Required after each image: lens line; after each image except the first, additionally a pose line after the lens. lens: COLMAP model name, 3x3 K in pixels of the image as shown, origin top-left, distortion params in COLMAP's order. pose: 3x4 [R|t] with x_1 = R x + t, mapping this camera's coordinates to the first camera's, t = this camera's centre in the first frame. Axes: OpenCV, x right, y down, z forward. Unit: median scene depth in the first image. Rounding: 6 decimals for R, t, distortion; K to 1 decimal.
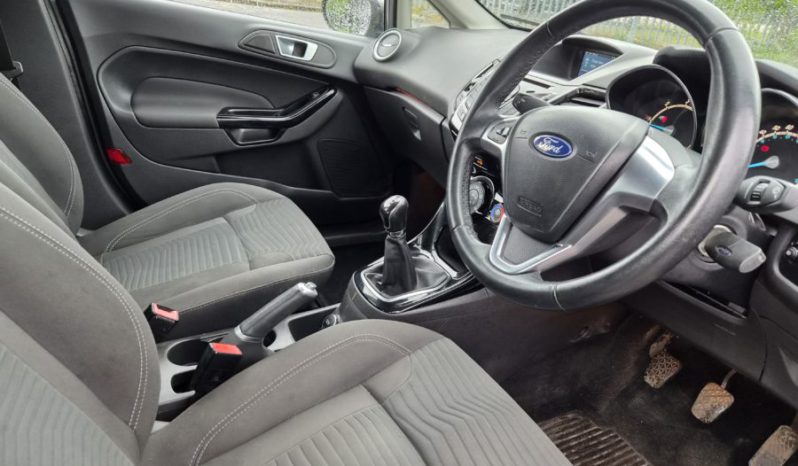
lens RADIAL K [[530.5, 0, 394.7], [0, 530.5, 234.9], [0, 0, 1]] dist [0.061113, -0.050024]
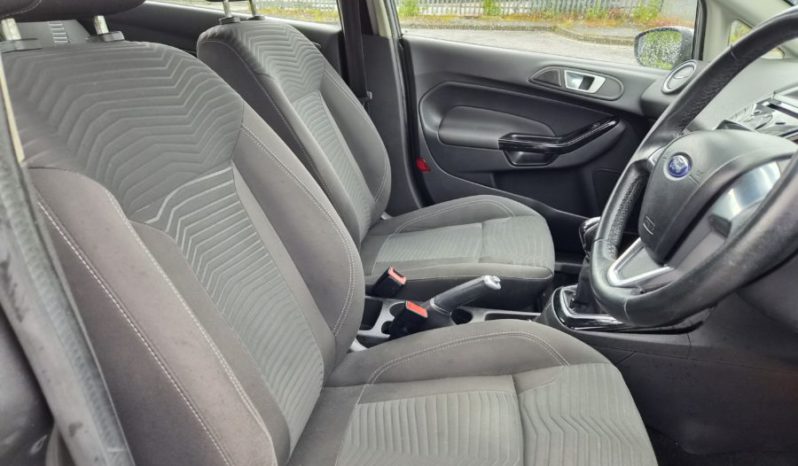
lens RADIAL K [[530.5, 0, 394.7], [0, 530.5, 234.9], [0, 0, 1]] dist [0.061113, -0.050024]
pose [[0.773512, 0.170815, -0.610329, 0.242154], [-0.214385, 0.976748, 0.001661, 0.030925], [0.596421, 0.129561, 0.792147, -0.036263]]
